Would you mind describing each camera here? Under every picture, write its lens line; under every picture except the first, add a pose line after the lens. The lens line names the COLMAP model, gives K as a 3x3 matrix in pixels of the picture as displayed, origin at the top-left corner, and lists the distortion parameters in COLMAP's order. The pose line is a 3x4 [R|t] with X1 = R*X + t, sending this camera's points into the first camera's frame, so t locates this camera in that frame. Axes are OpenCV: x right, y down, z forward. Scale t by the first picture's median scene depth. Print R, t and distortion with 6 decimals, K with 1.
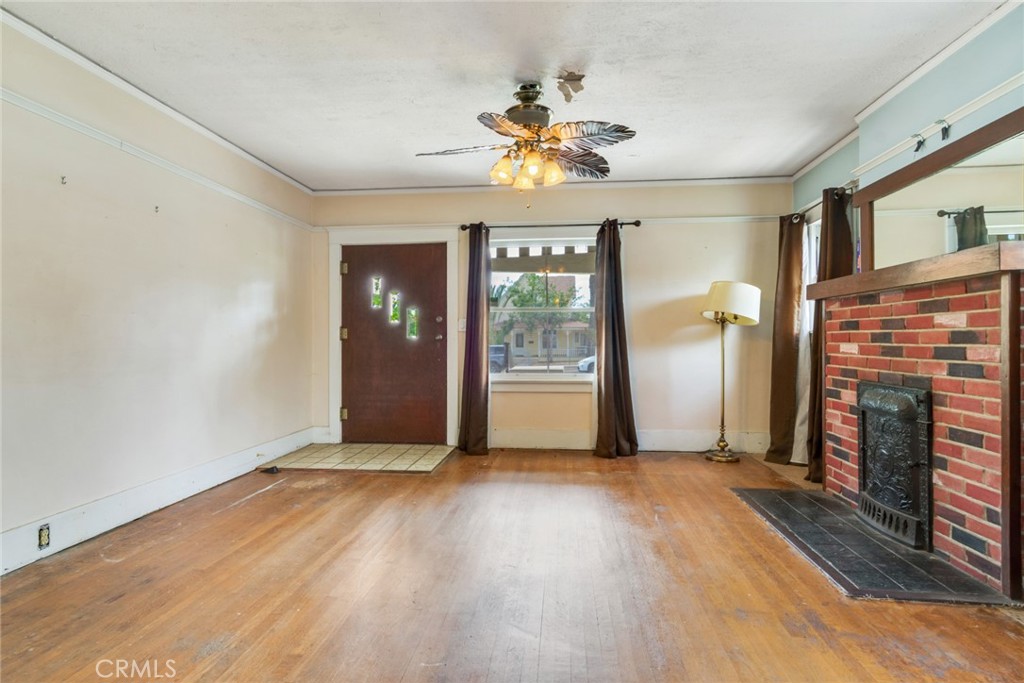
lens RADIAL K [[553.4, 0, 508.5], [0, 553.4, 346.5], [0, 0, 1]] dist [0.000258, -0.002306]
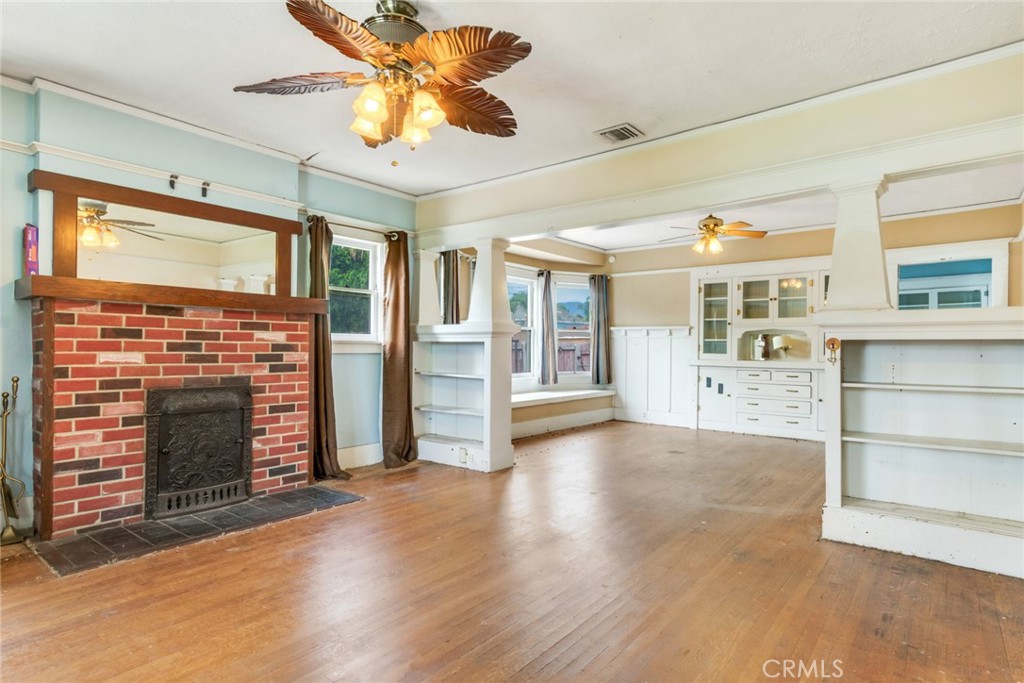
lens RADIAL K [[553.4, 0, 508.5], [0, 553.4, 346.5], [0, 0, 1]] dist [0.000258, -0.002306]
pose [[-0.836646, -0.001436, 0.547742, -0.592609], [0.001077, 0.999990, 0.004266, -0.024717], [-0.547742, 0.004159, -0.836637, 1.879148]]
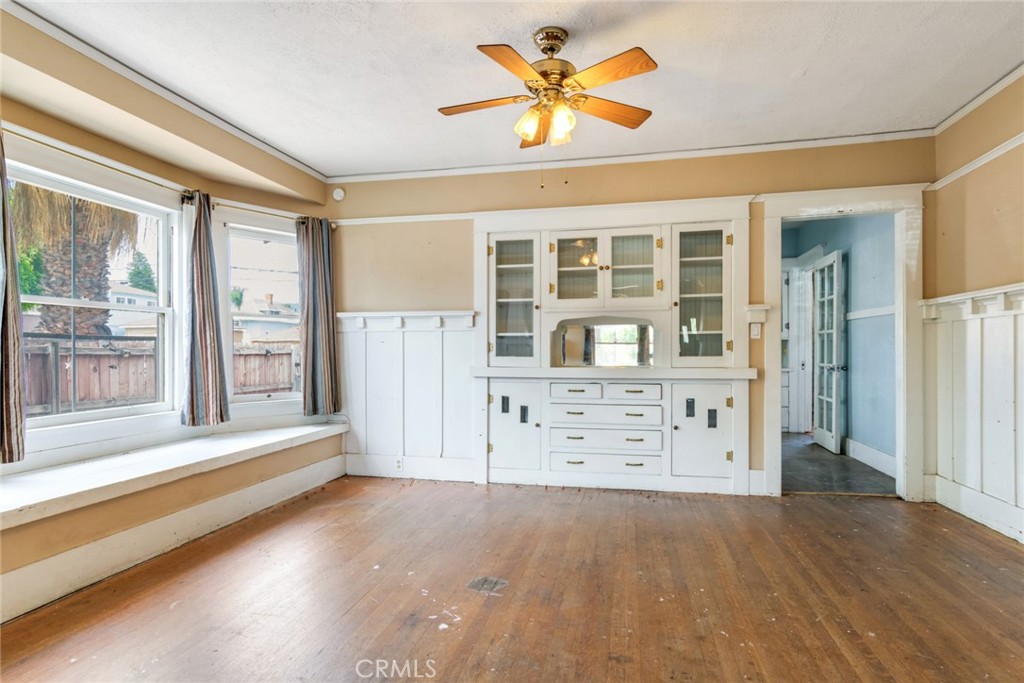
lens RADIAL K [[553.4, 0, 508.5], [0, 553.4, 346.5], [0, 0, 1]] dist [0.000258, -0.002306]
pose [[-0.993706, 0.008206, 0.111714, -0.465091], [0.008353, 0.999965, 0.000853, -0.020353], [-0.111704, 0.001781, -0.993740, 1.557501]]
